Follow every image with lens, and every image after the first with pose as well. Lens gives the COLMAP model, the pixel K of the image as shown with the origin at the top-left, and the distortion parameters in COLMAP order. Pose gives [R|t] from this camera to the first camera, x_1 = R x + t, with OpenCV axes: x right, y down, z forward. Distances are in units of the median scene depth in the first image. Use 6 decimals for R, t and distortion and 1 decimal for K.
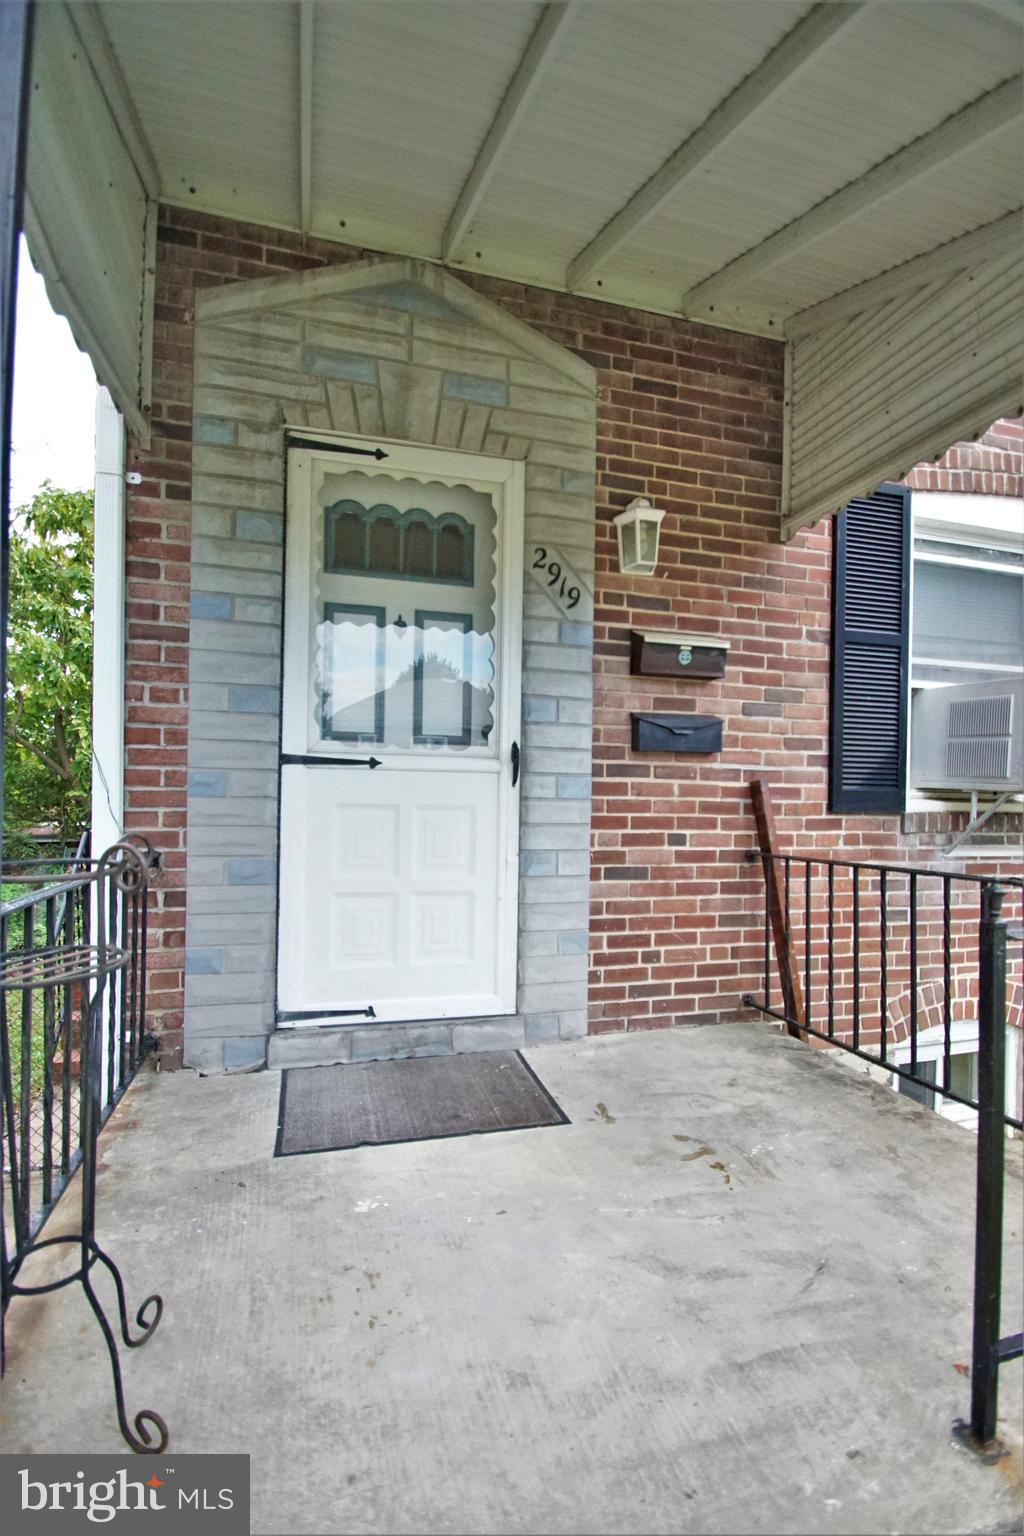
lens RADIAL K [[685.5, 0, 510.7], [0, 685.5, 798.5], [0, 0, 1]] dist [0.016841, -0.019130]
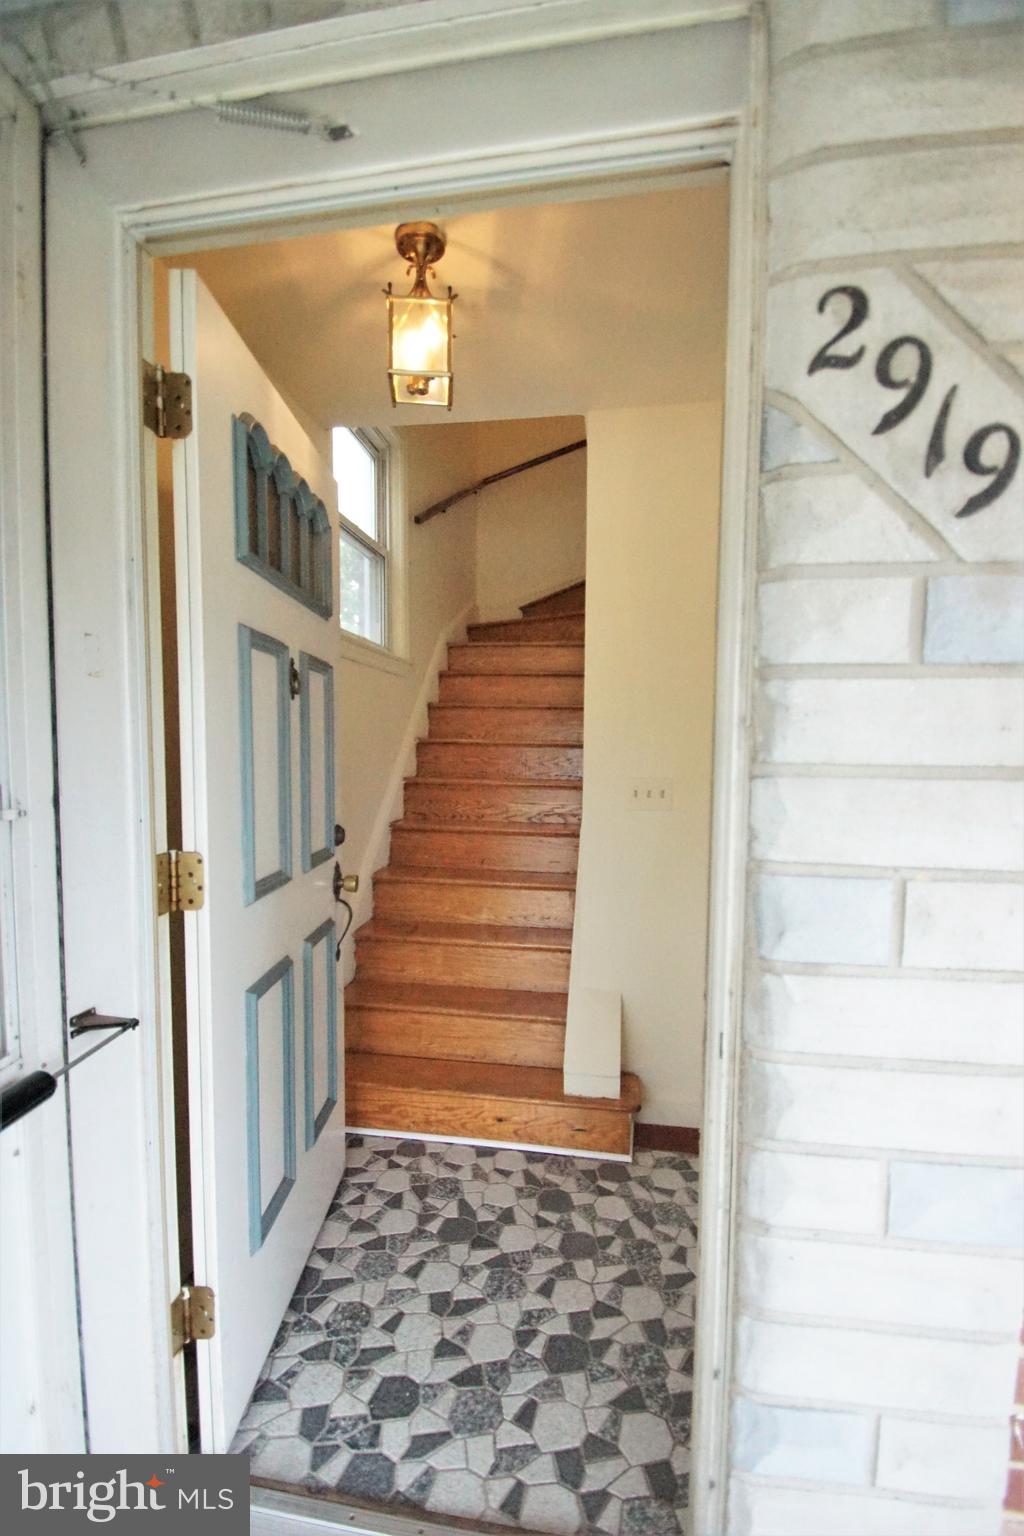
lens RADIAL K [[685.5, 0, 510.7], [0, 685.5, 798.5], [0, 0, 1]] dist [0.016841, -0.019130]
pose [[0.902302, 0.025493, -0.430350, 0.045236], [0.006912, 0.997266, 0.073568, -0.190788], [0.431049, -0.069355, 0.899659, 0.686280]]
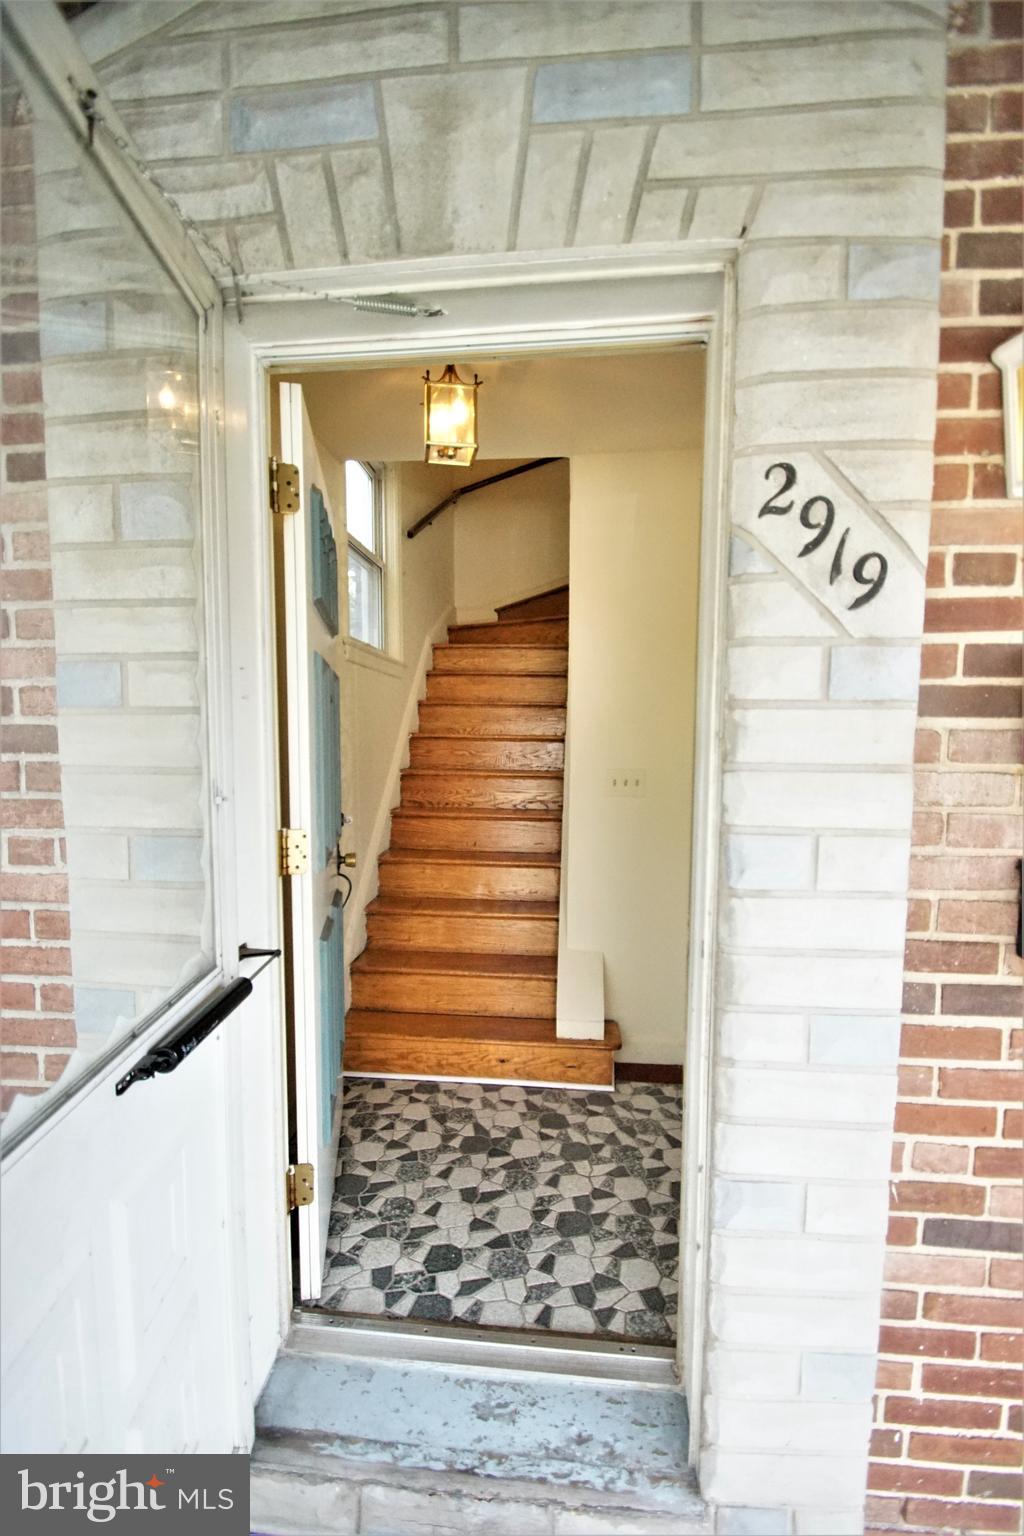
lens RADIAL K [[685.5, 0, 510.7], [0, 685.5, 798.5], [0, 0, 1]] dist [0.016841, -0.019130]
pose [[0.928357, 0.024245, -0.370897, 0.049521], [0.009779, 0.995932, 0.089579, -0.200937], [0.371560, -0.086788, 0.924343, 0.536512]]
